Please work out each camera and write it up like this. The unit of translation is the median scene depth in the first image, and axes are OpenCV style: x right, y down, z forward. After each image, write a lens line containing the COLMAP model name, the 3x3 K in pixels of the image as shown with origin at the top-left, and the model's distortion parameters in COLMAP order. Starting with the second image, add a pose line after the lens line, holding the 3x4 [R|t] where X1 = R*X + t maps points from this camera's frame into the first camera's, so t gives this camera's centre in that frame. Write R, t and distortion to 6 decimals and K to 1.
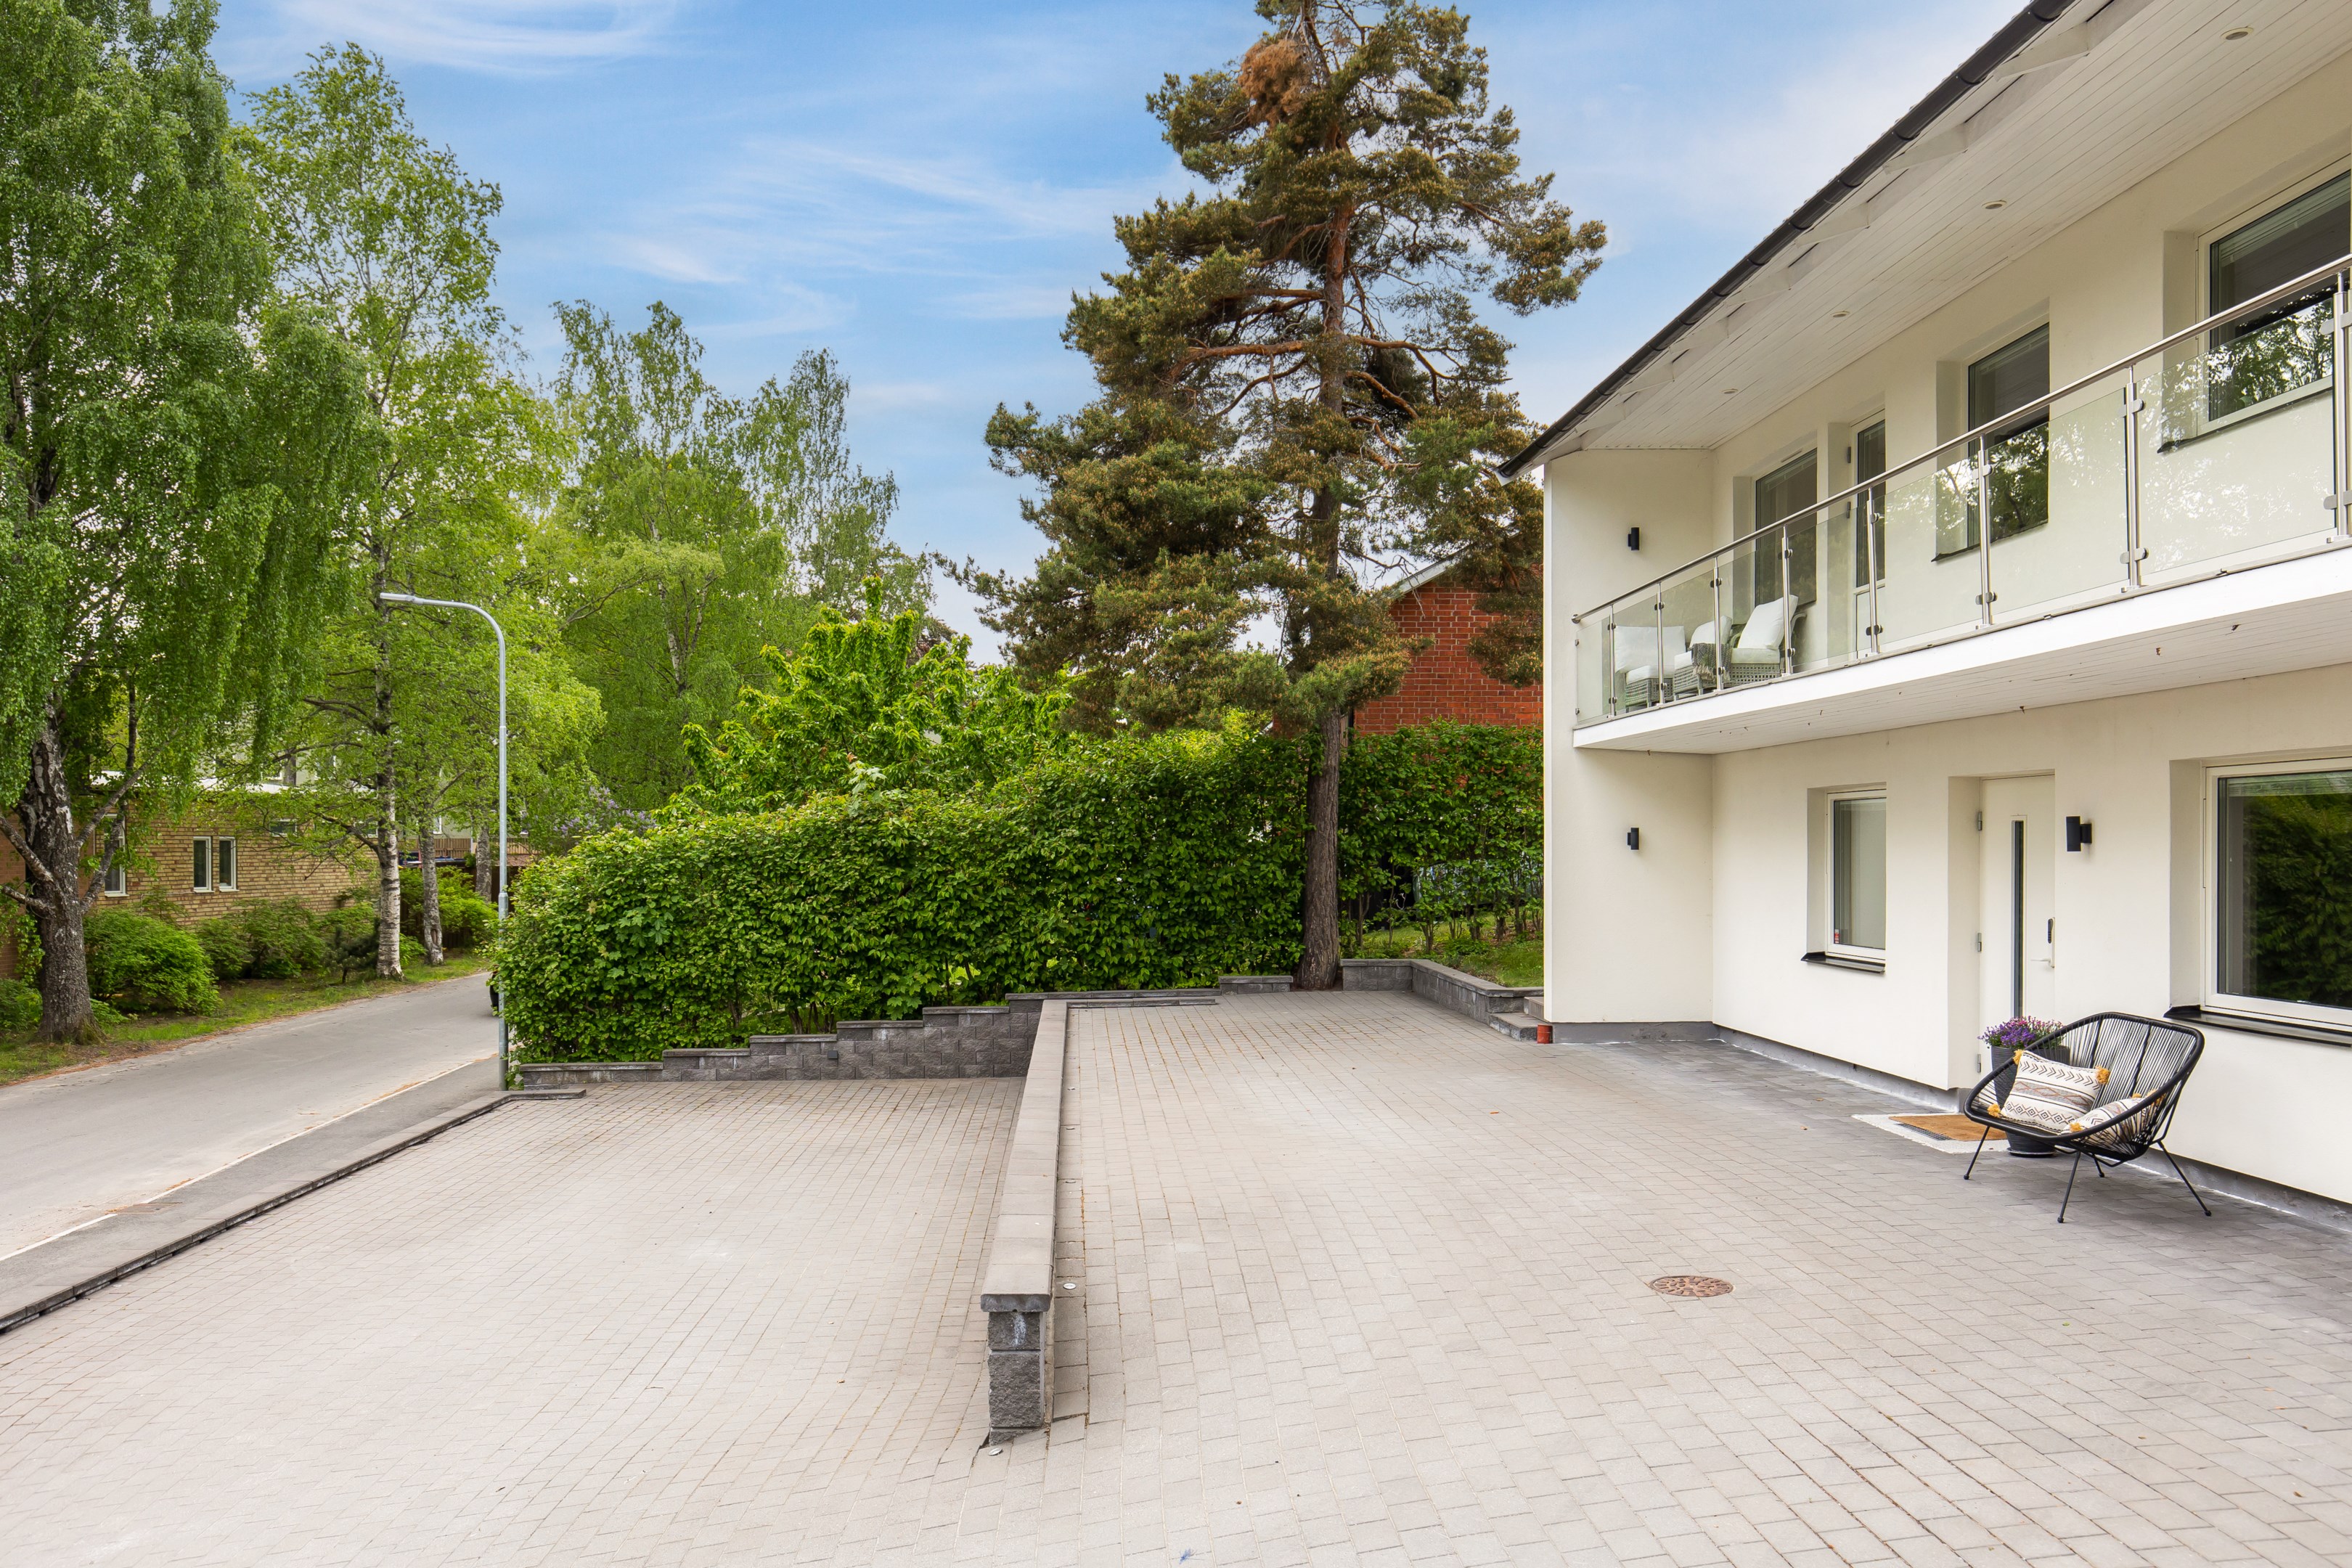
lens RADIAL K [[1856.0, 0, 1141.9], [0, 1856.0, 834.4], [0, 0, 1]] dist [0.003065, 0.000087]
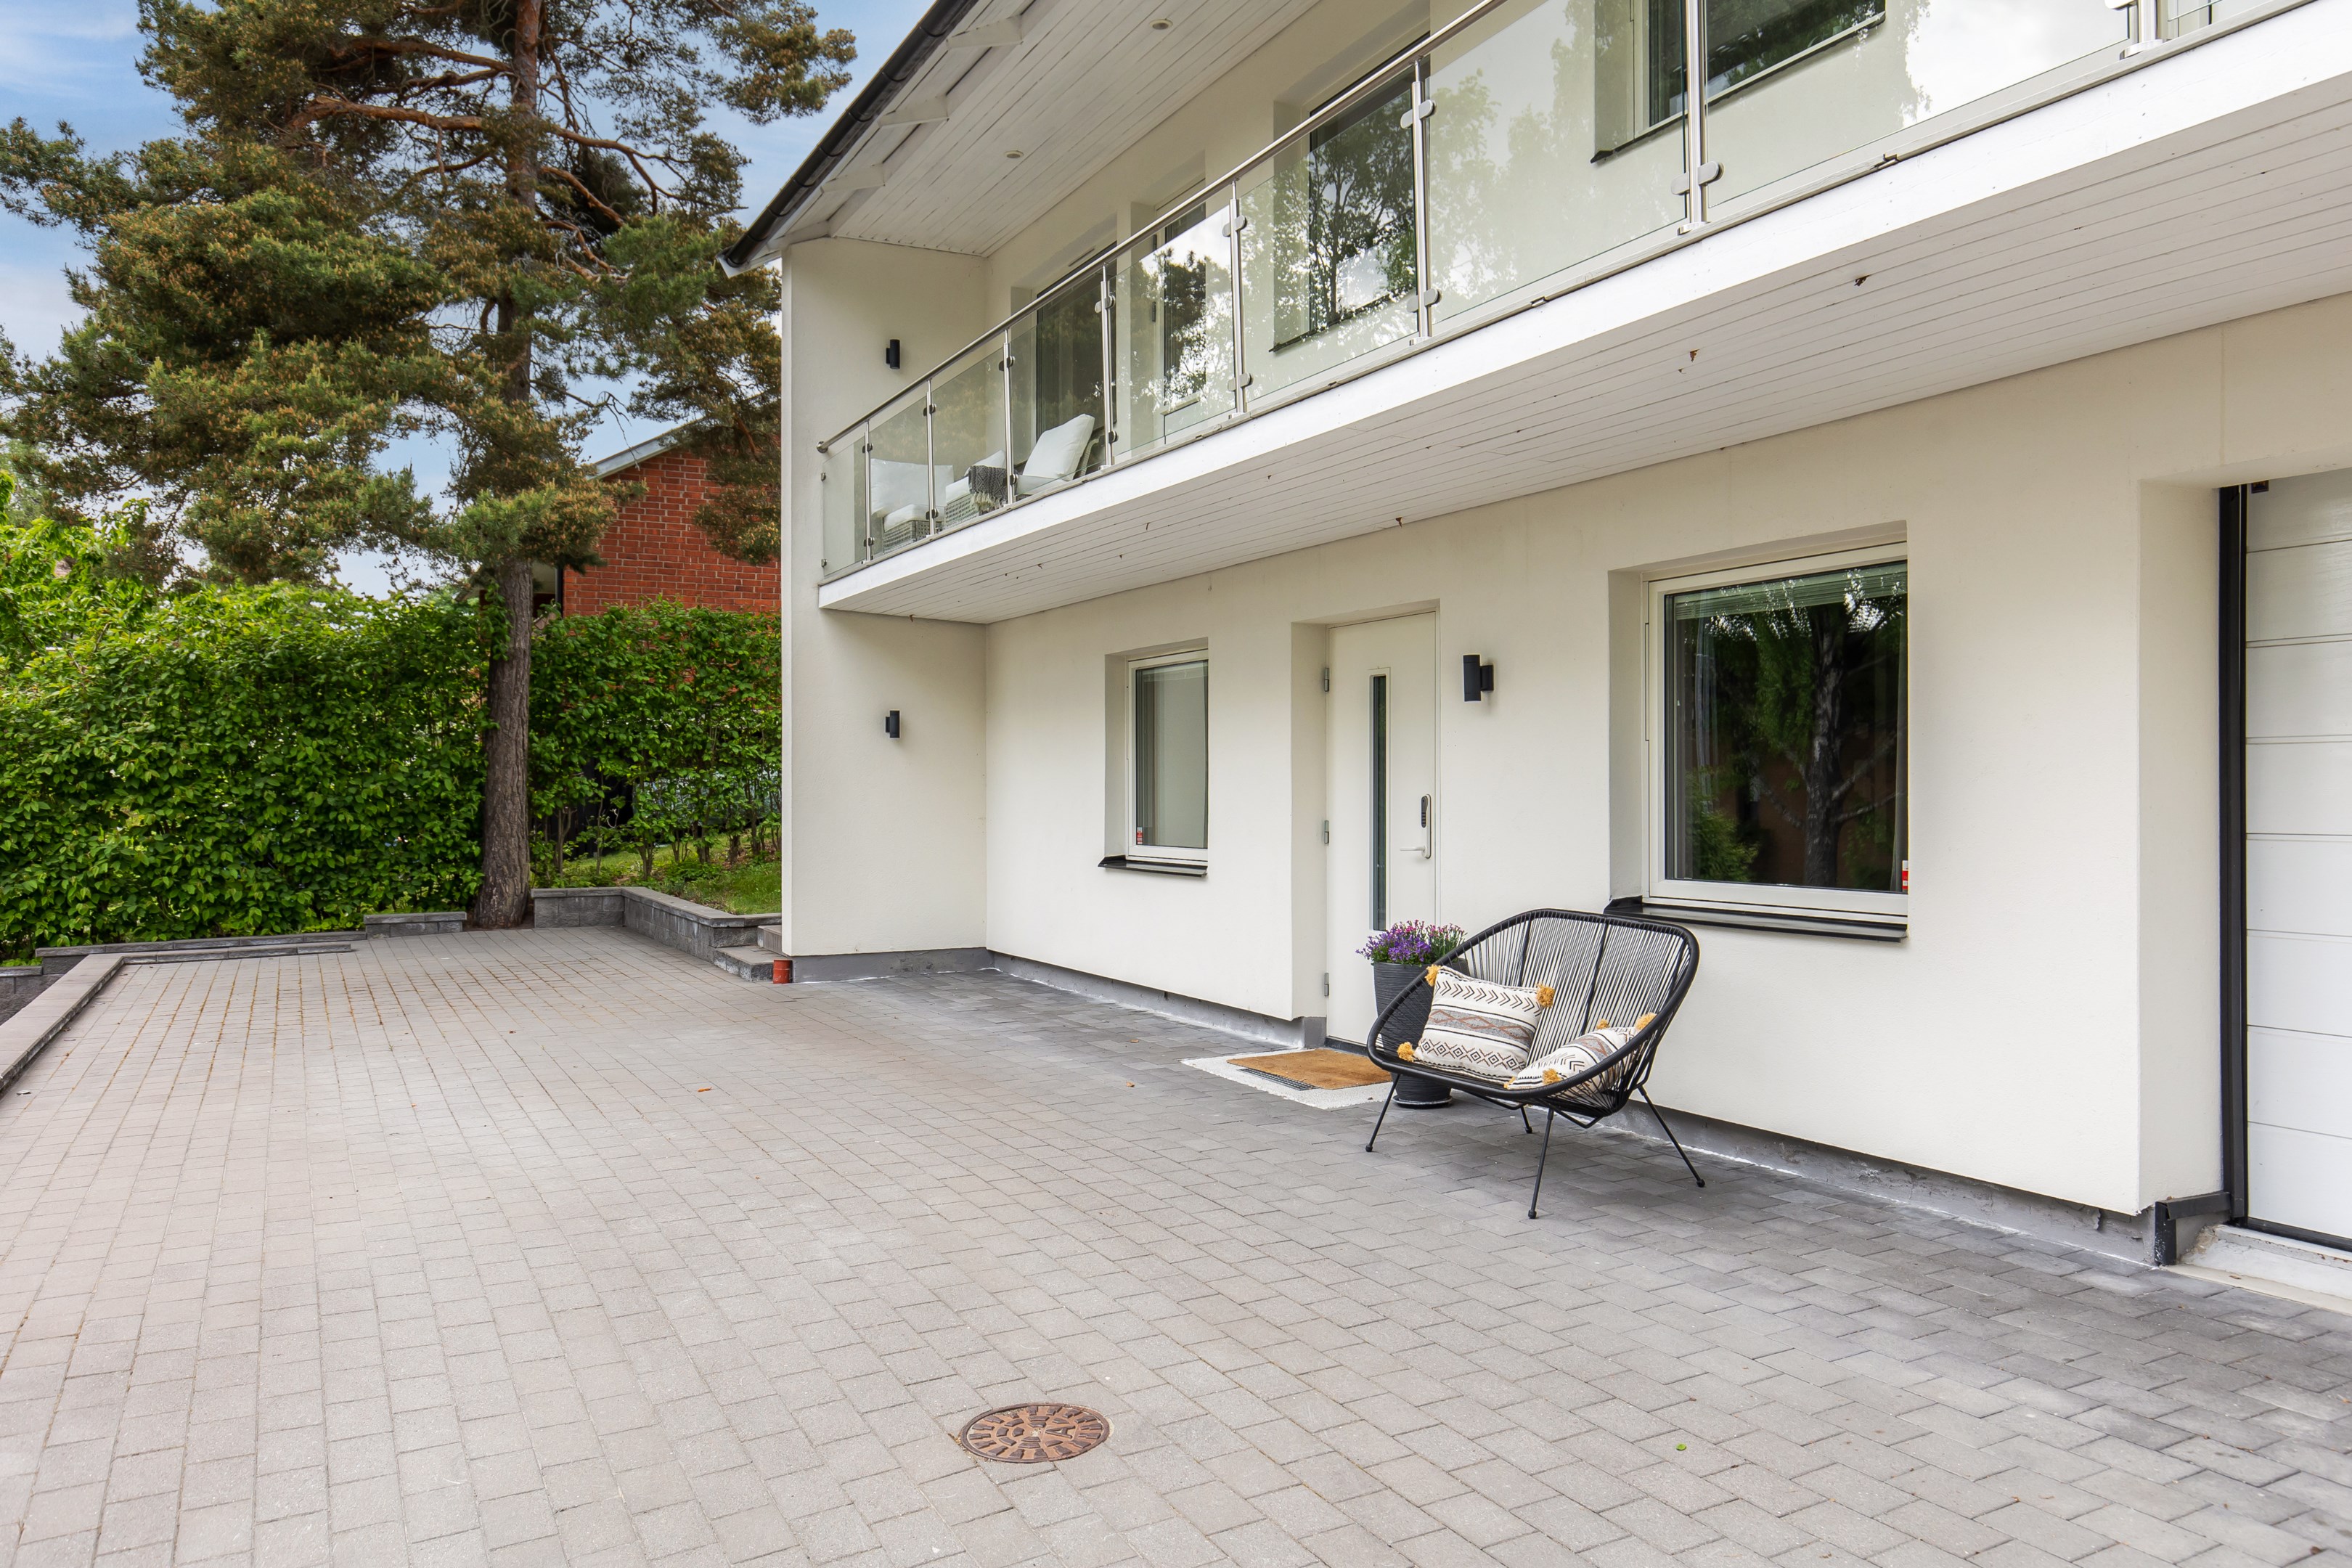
lens RADIAL K [[1760.5, 0, 1176.5], [0, 1760.5, 782.1], [0, 0, 1]] dist [0.002187, -0.002092]
pose [[0.909559, 0.000060, 0.415576, 0.064419], [-0.000562, 0.999999, 0.001086, 0.029016], [-0.415575, -0.001221, 0.909558, 0.276128]]
